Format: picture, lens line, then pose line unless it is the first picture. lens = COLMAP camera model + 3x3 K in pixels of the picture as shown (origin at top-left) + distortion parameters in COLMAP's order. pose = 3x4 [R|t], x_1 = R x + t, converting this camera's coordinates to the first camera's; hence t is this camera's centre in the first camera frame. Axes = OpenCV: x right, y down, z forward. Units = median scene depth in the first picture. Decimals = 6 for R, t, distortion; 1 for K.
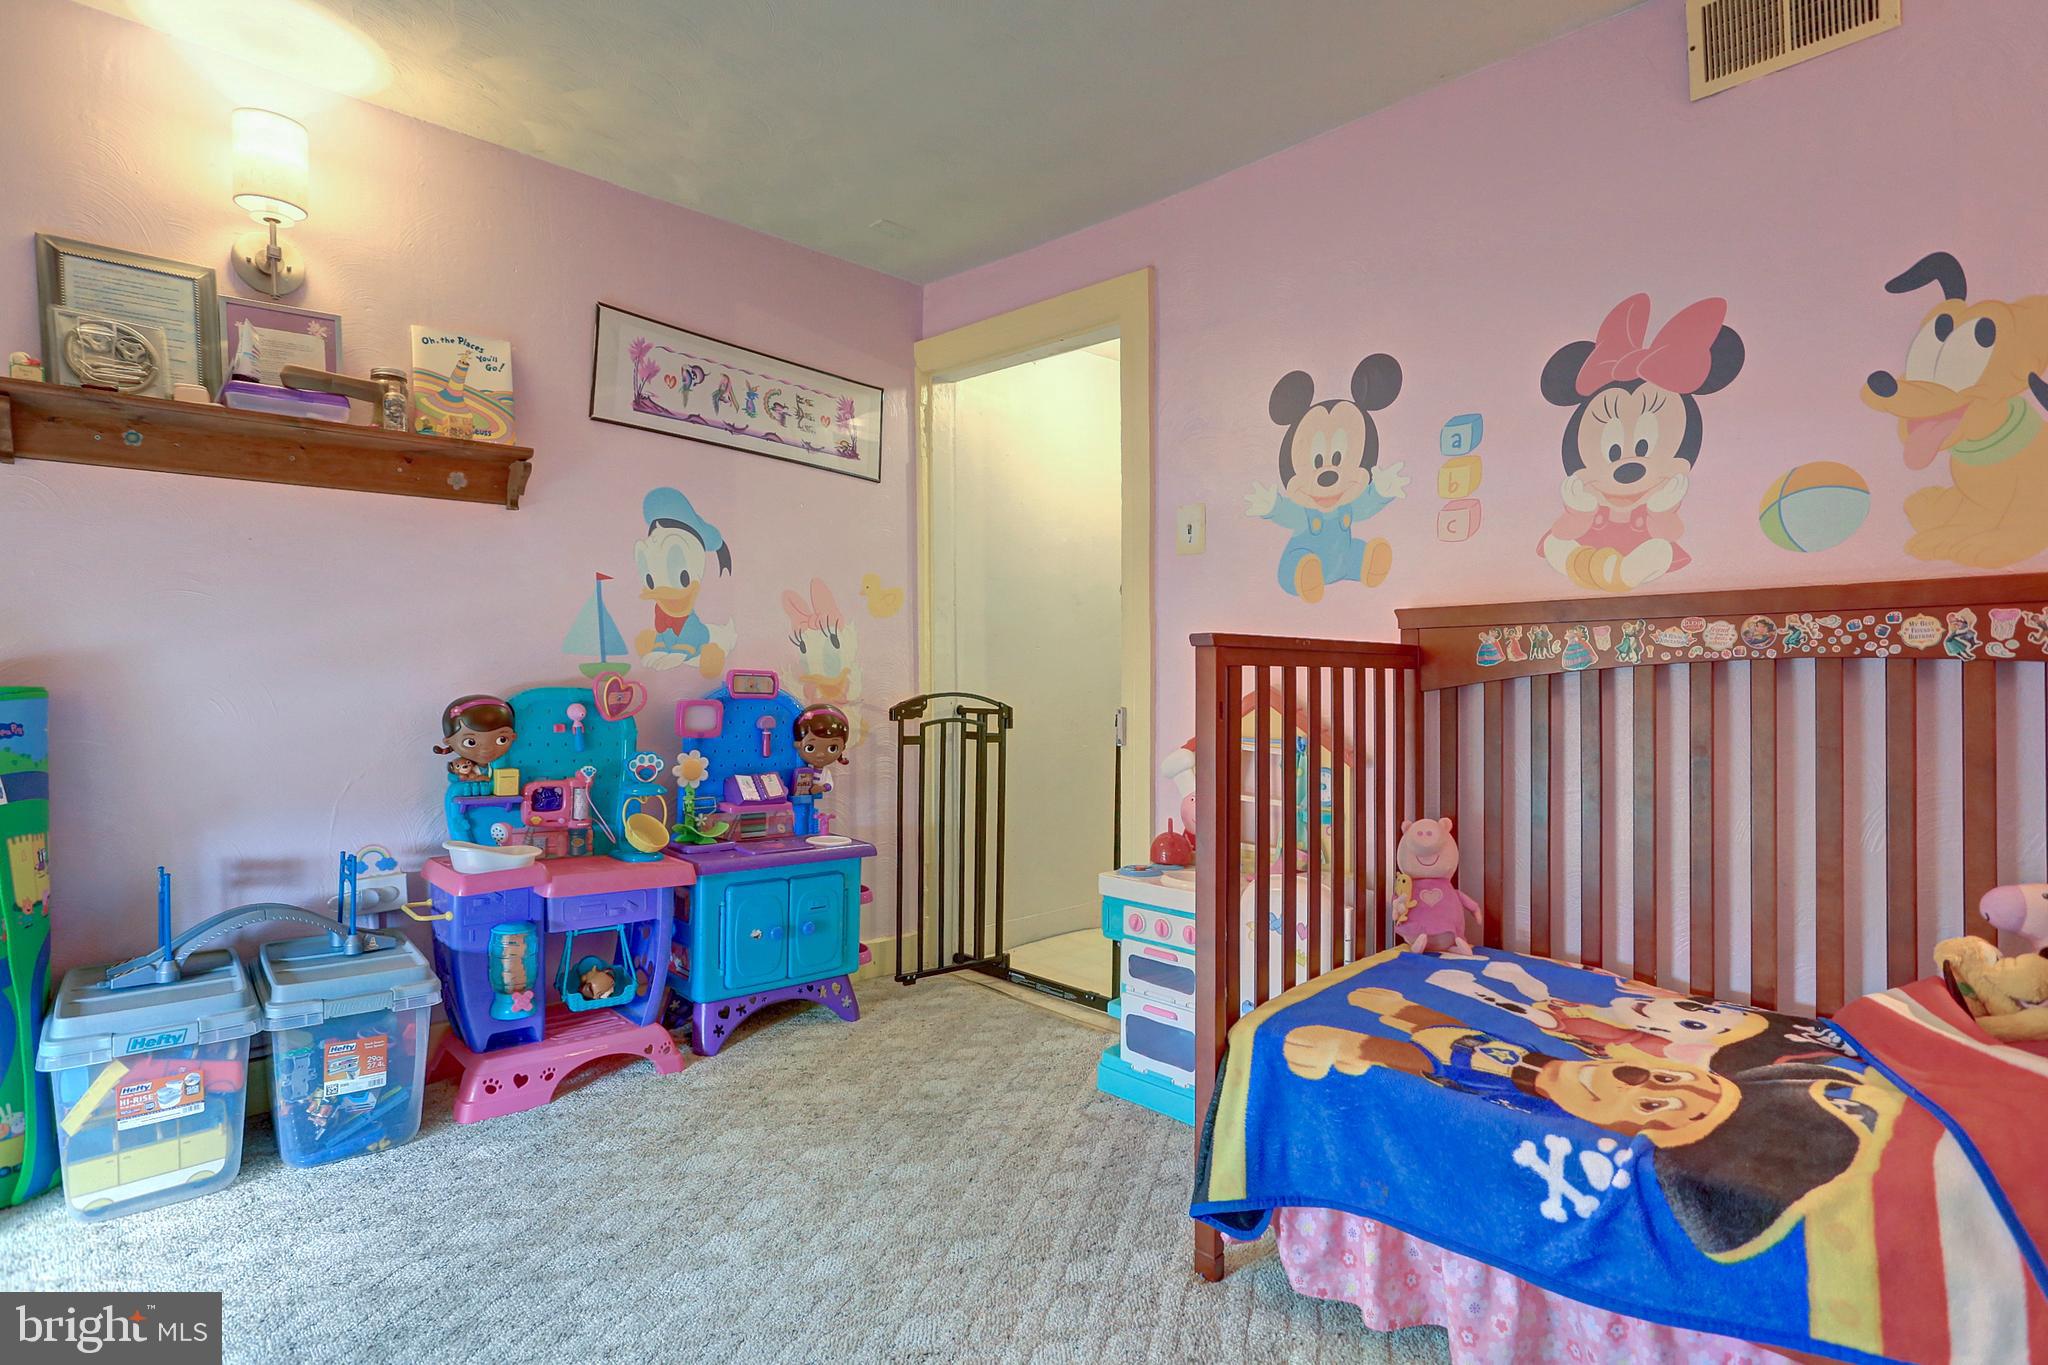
lens RADIAL K [[1067.5, 0, 1021.5], [0, 1067.5, 651.9], [0, 0, 1]] dist [-0.044969, 0.029480]
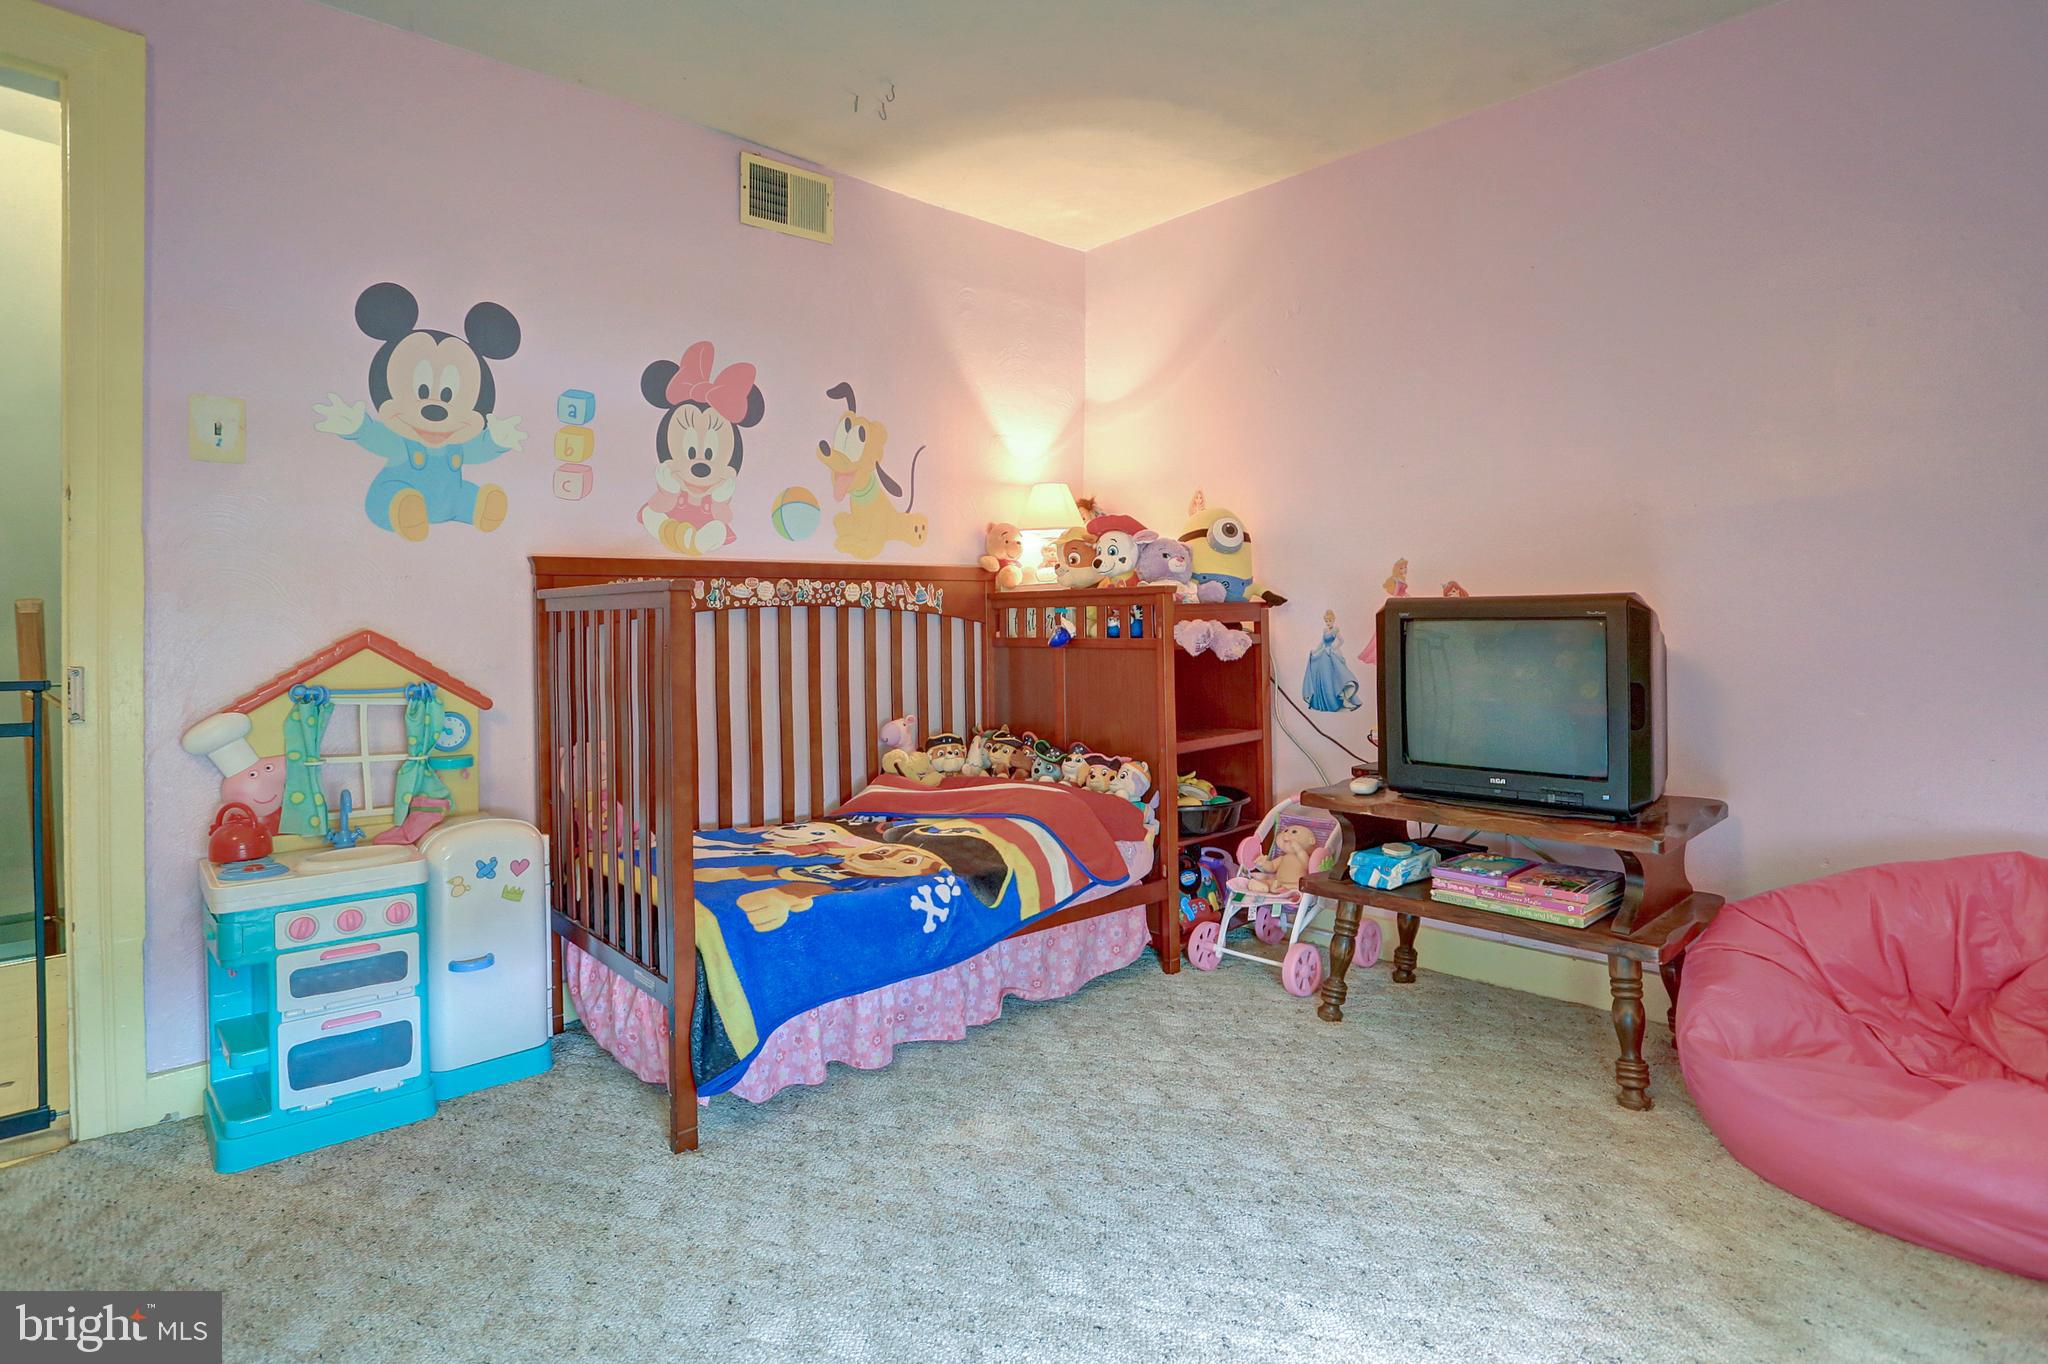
lens RADIAL K [[1020.5, 0, 1029.9], [0, 1020.5, 664.4], [0, 0, 1]] dist [-0.043320, 0.021481]
pose [[0.029785, -0.042273, 0.998662, -0.761243], [-0.014524, 0.998982, 0.042720, 0.021337], [-0.999451, -0.015777, 0.029141, 0.538543]]
